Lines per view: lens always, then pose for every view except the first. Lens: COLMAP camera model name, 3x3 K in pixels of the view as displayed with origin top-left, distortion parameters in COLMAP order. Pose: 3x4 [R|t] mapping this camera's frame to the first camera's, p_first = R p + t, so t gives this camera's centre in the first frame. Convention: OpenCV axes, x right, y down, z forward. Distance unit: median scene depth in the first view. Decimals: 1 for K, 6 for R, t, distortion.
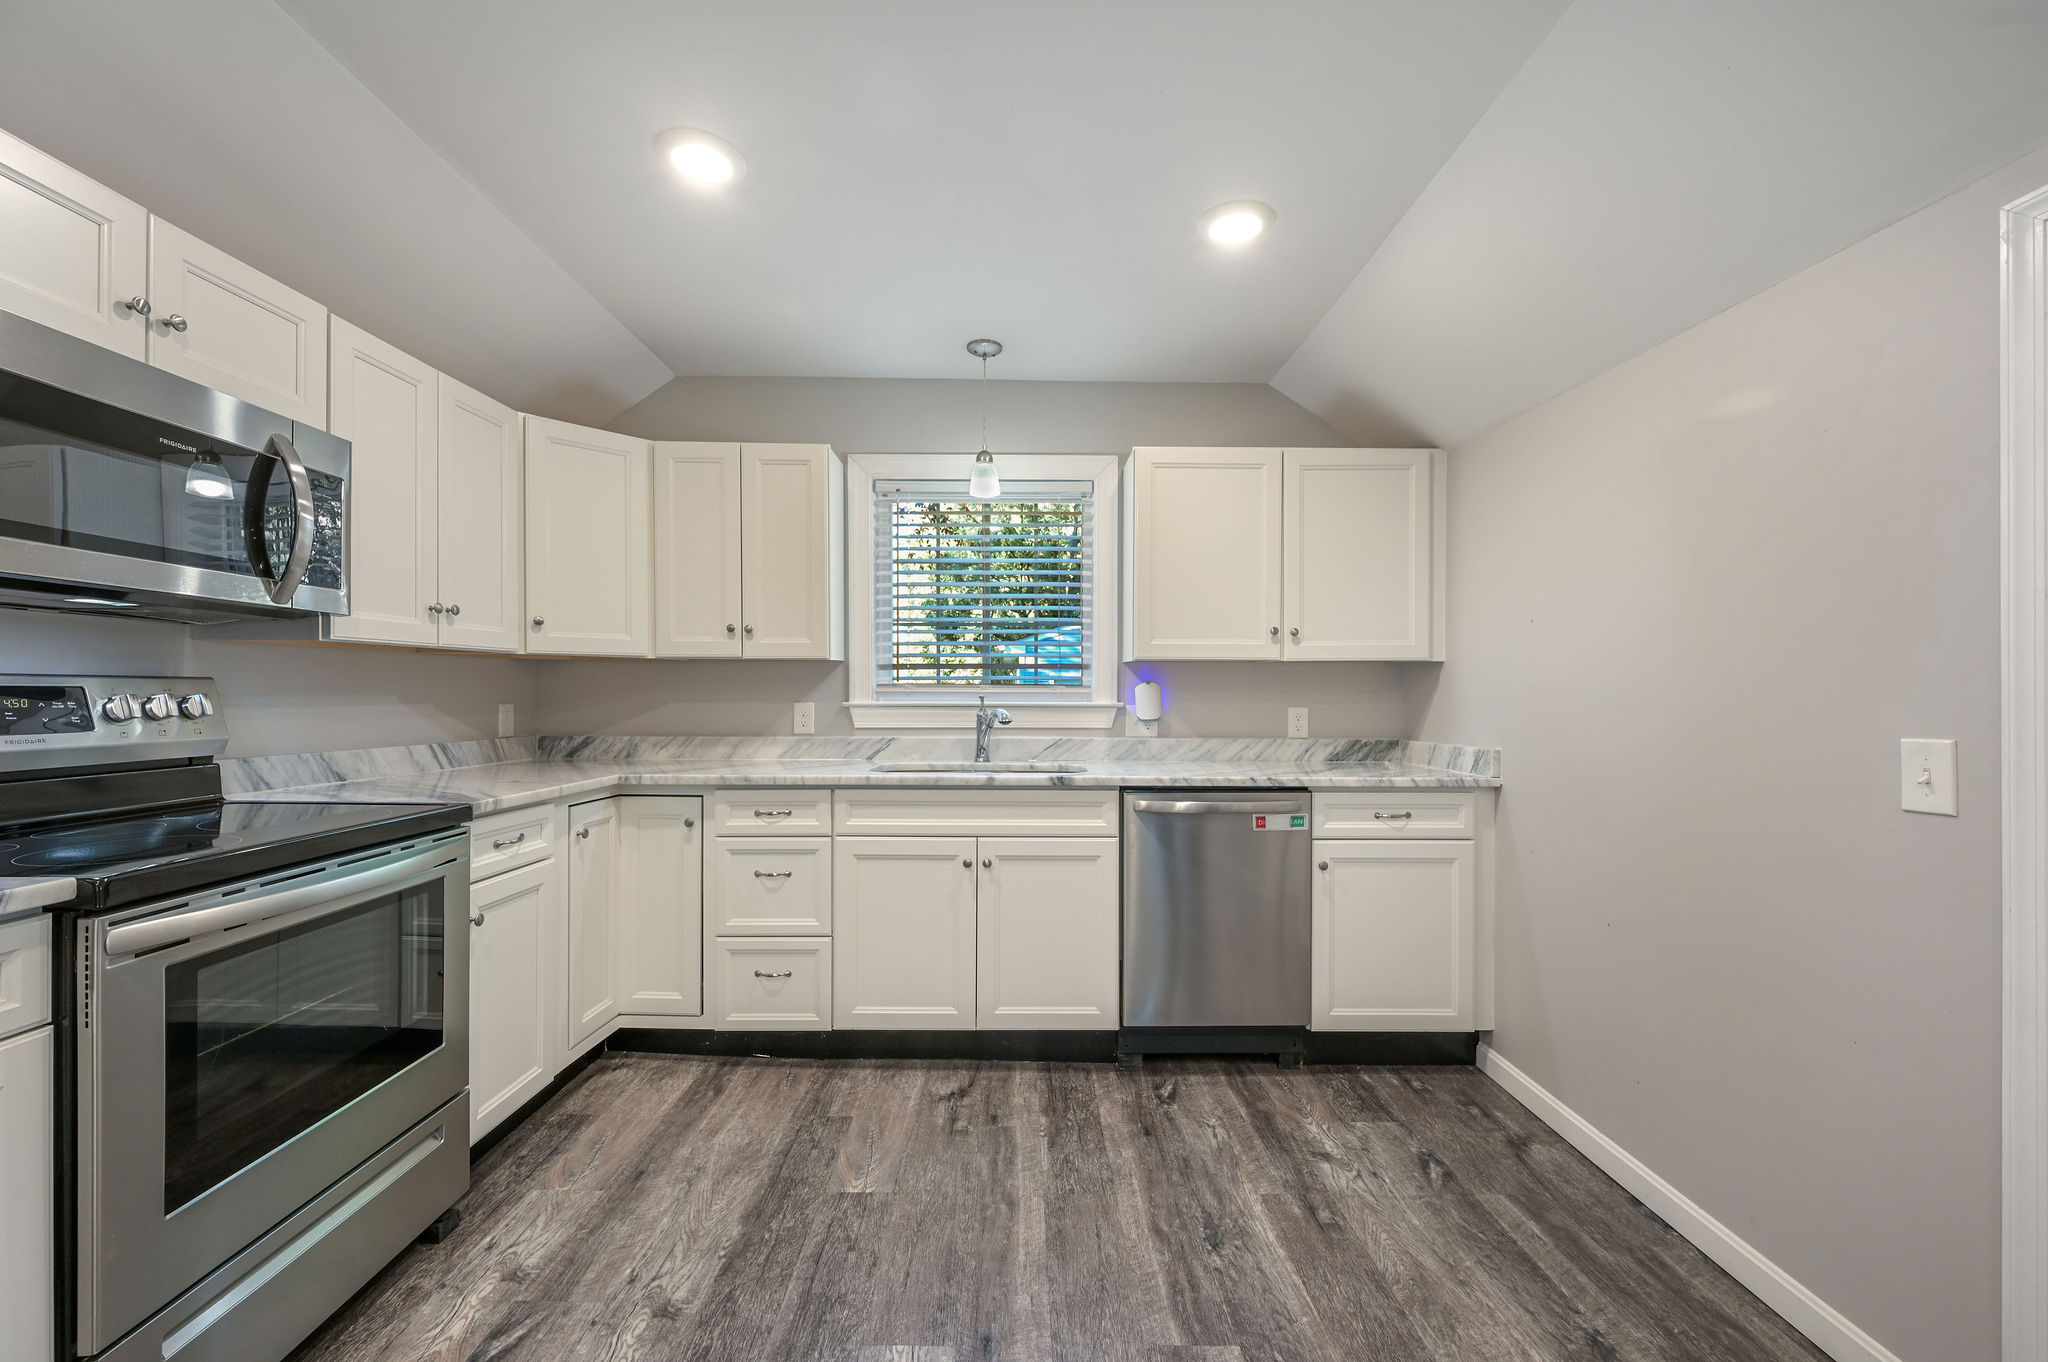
lens RADIAL K [[825.9, 0, 1022.3], [0, 825.9, 693.7], [0, 0, 1]] dist [-0.002833, -0.000225]
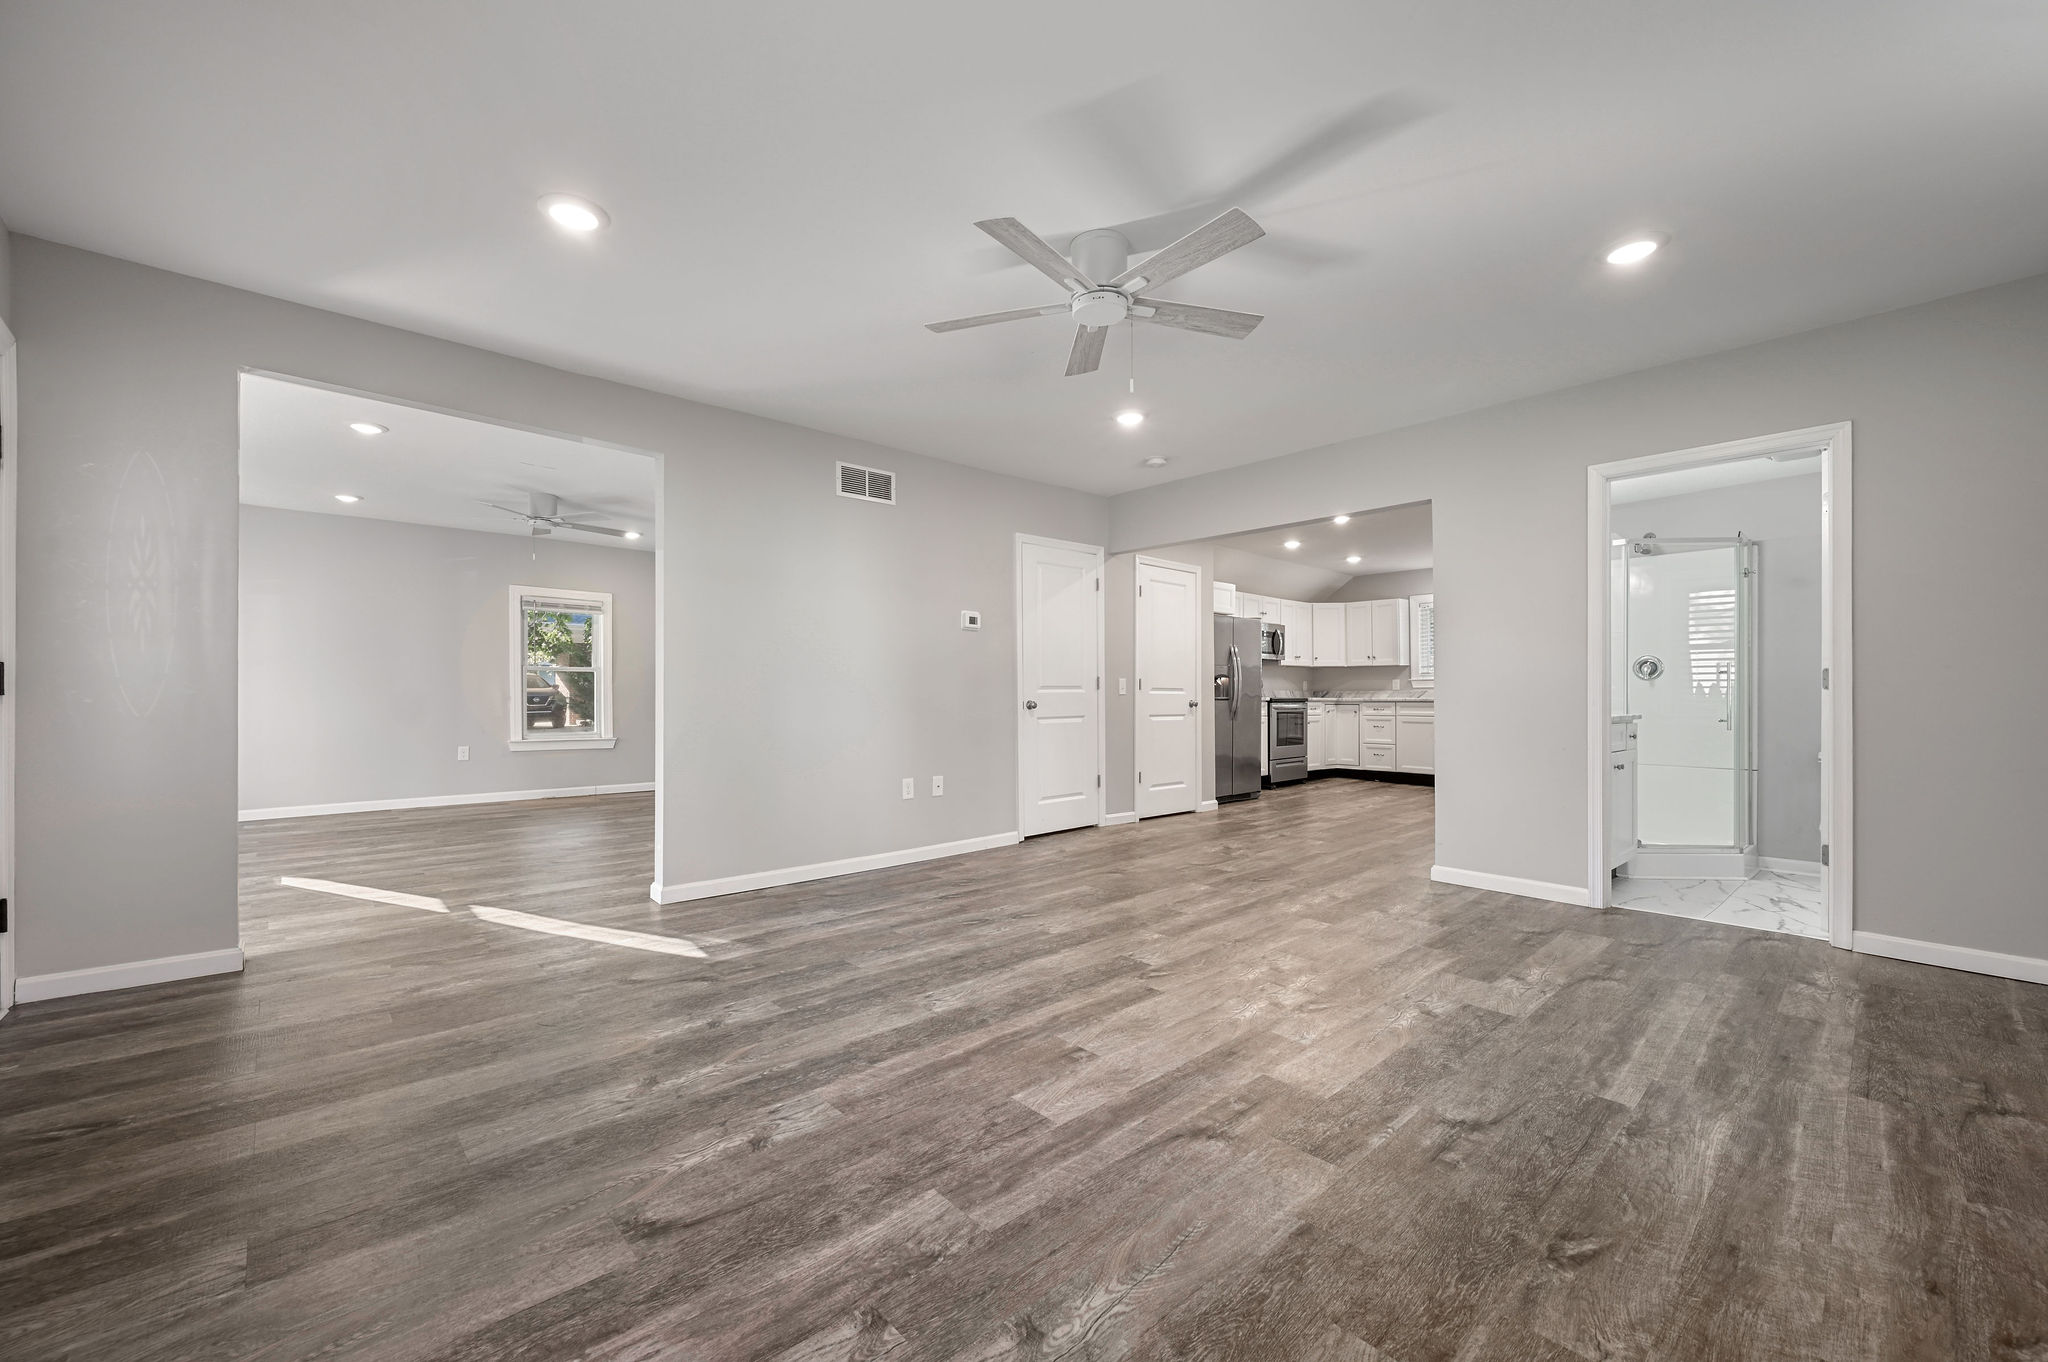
lens RADIAL K [[825.9, 0, 1022.2], [0, 825.9, 700.4], [0, 0, 1]] dist [-0.002833, -0.000225]
pose [[0.678455, -0.004800, -0.734626, 1.259488], [0.005849, 0.999982, -0.001133, 0.101086], [0.734619, -0.003528, 0.678471, -2.519712]]
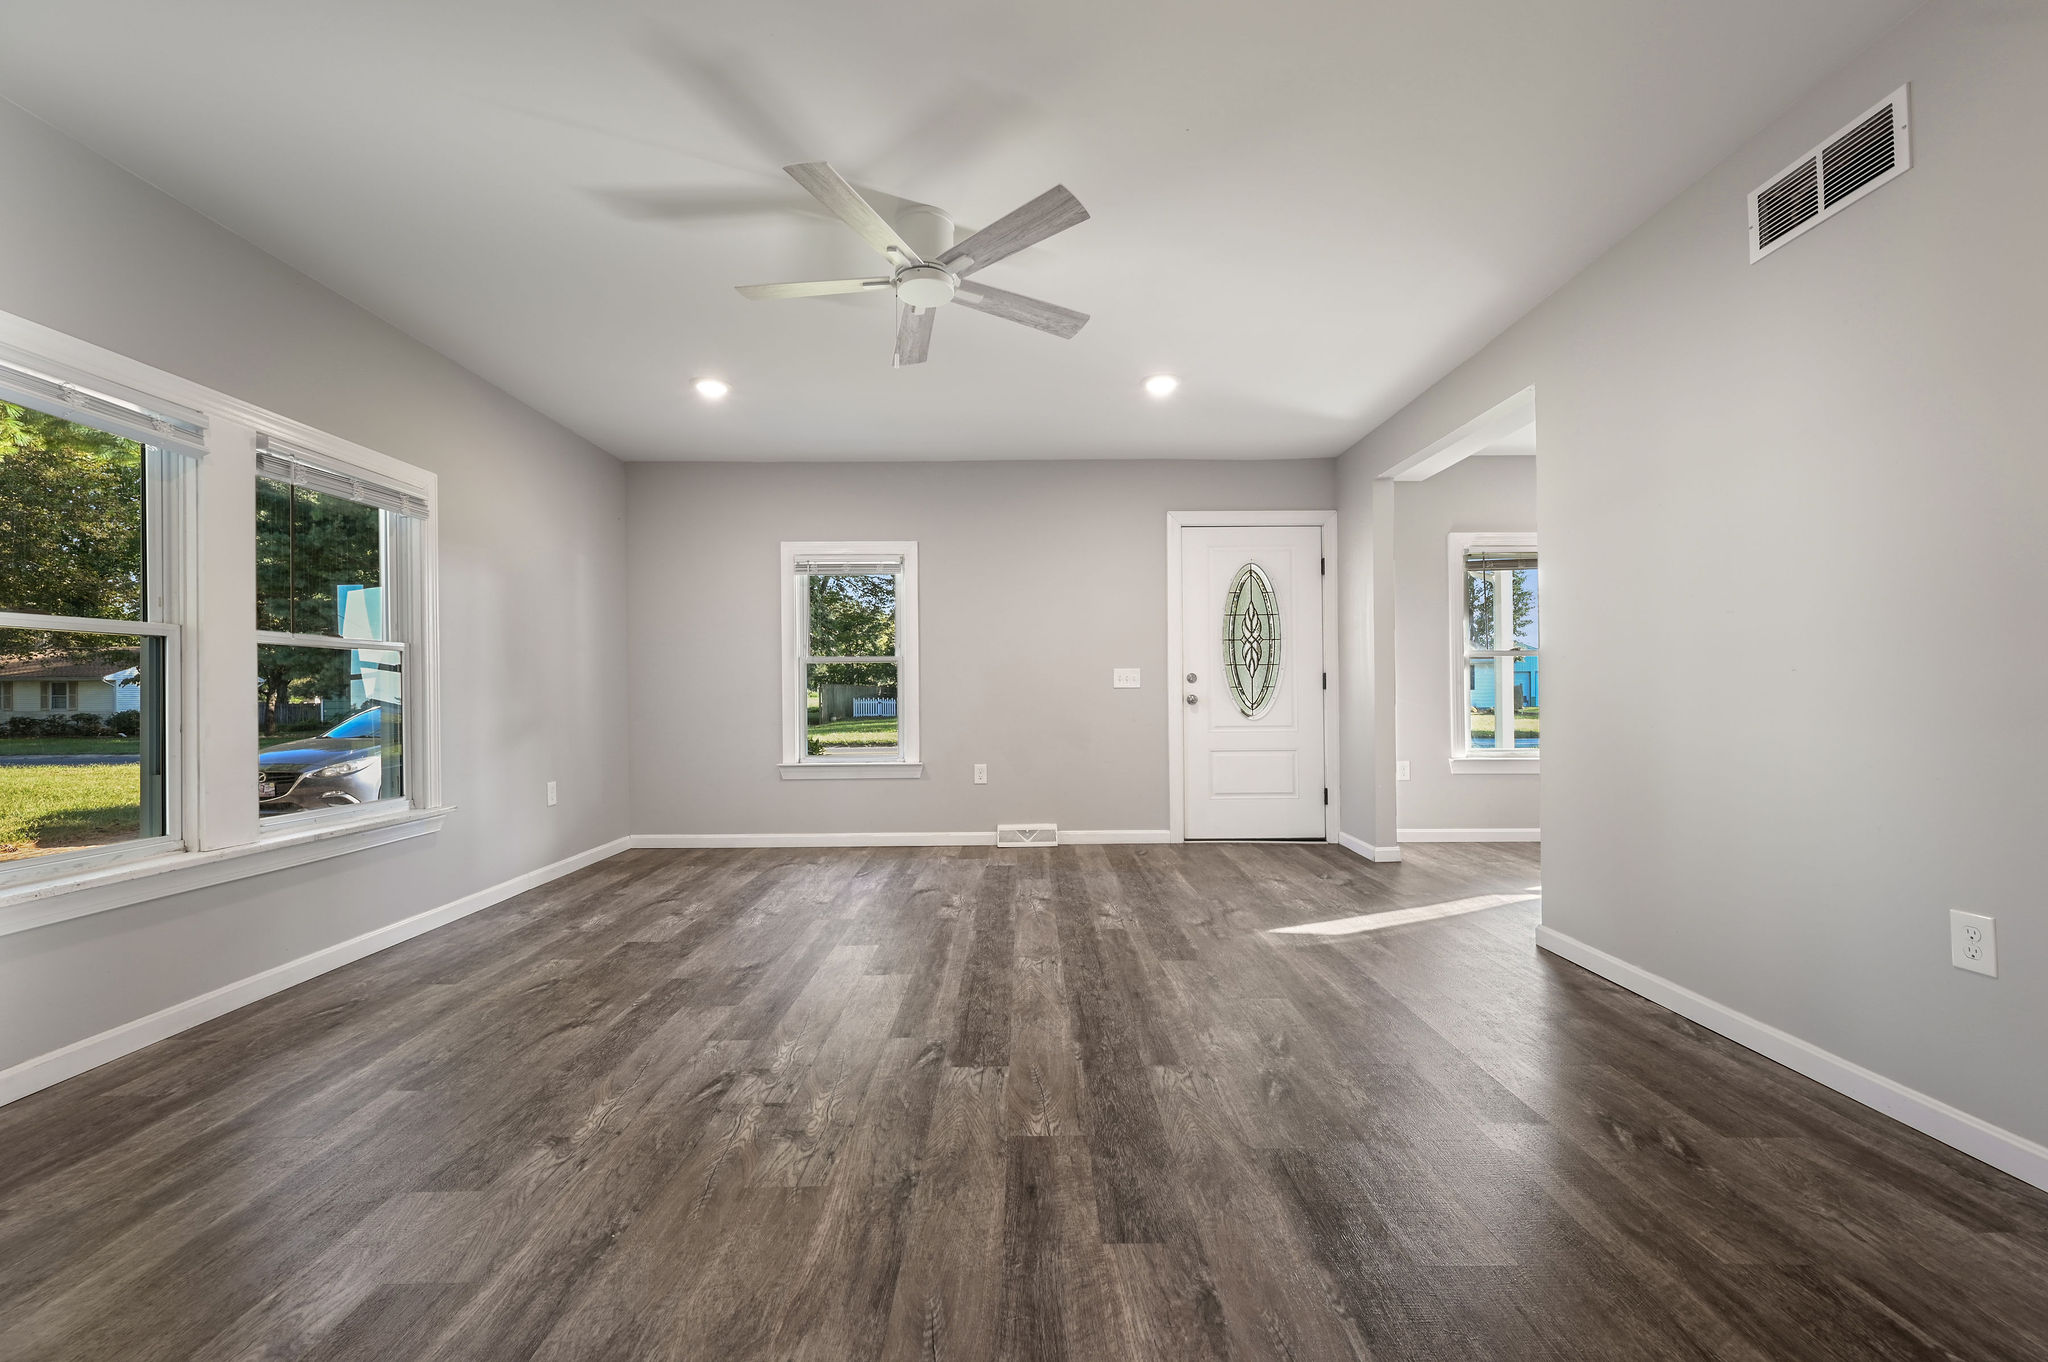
lens RADIAL K [[825.9, 0, 1022.4], [0, 825.9, 680.9], [0, 0, 1]] dist [-0.002833, -0.000225]
pose [[-0.999804, 0.003255, 0.019516, -0.799560], [0.002932, 0.999859, -0.016564, 0.099298], [-0.019568, -0.016504, -0.999672, 1.887071]]
